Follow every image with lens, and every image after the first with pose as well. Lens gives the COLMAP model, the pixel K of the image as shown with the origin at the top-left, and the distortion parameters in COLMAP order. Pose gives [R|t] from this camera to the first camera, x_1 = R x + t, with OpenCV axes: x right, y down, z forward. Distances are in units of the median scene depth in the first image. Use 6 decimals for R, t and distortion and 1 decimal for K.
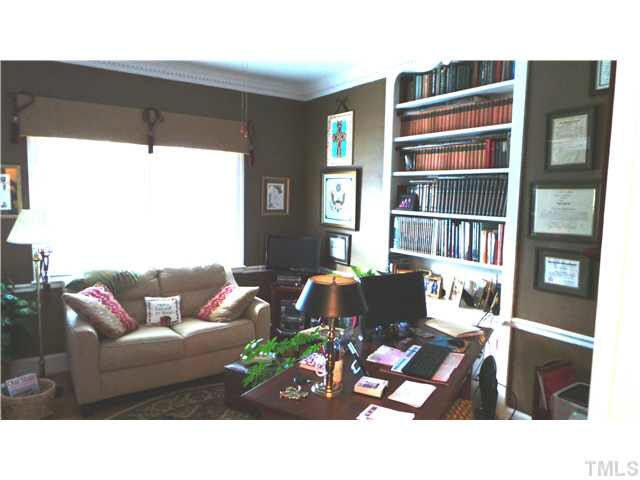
lens RADIAL K [[442.6, 0, 320.0], [0, 442.6, 240.0], [0, 0, 1]] dist [-0.004861, -0.002785]
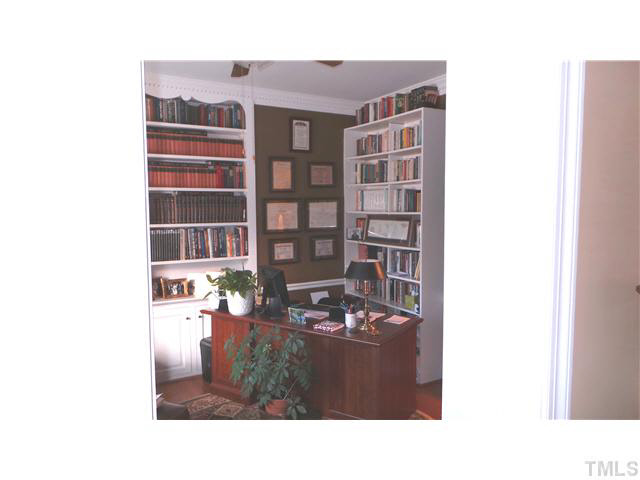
lens RADIAL K [[442.6, 0, 320.0], [0, 442.6, 240.0], [0, 0, 1]] dist [-0.004861, -0.002785]
pose [[0.076176, -0.097348, 0.992331, -1.005230], [0.110022, 0.989966, 0.088670, -0.094728], [-0.991006, 0.102424, 0.086122, 0.622648]]
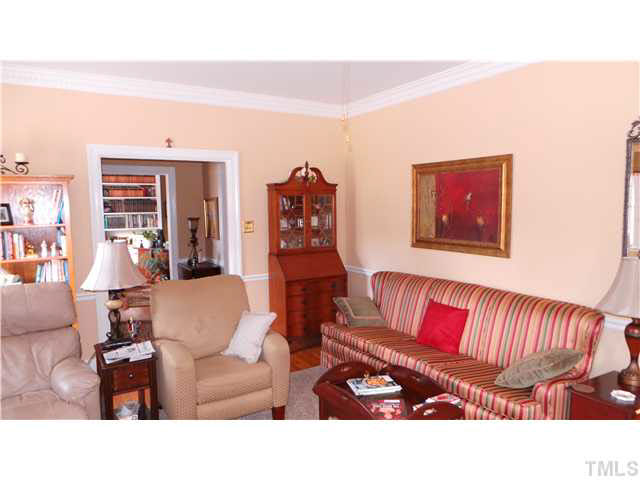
lens RADIAL K [[442.6, 0, 320.0], [0, 442.6, 240.0], [0, 0, 1]] dist [-0.004861, -0.002785]
pose [[0.028782, -0.100033, 0.994568, -2.757601], [0.120119, 0.988116, 0.095908, -0.016327], [-0.992342, 0.116706, 0.040456, -0.299286]]
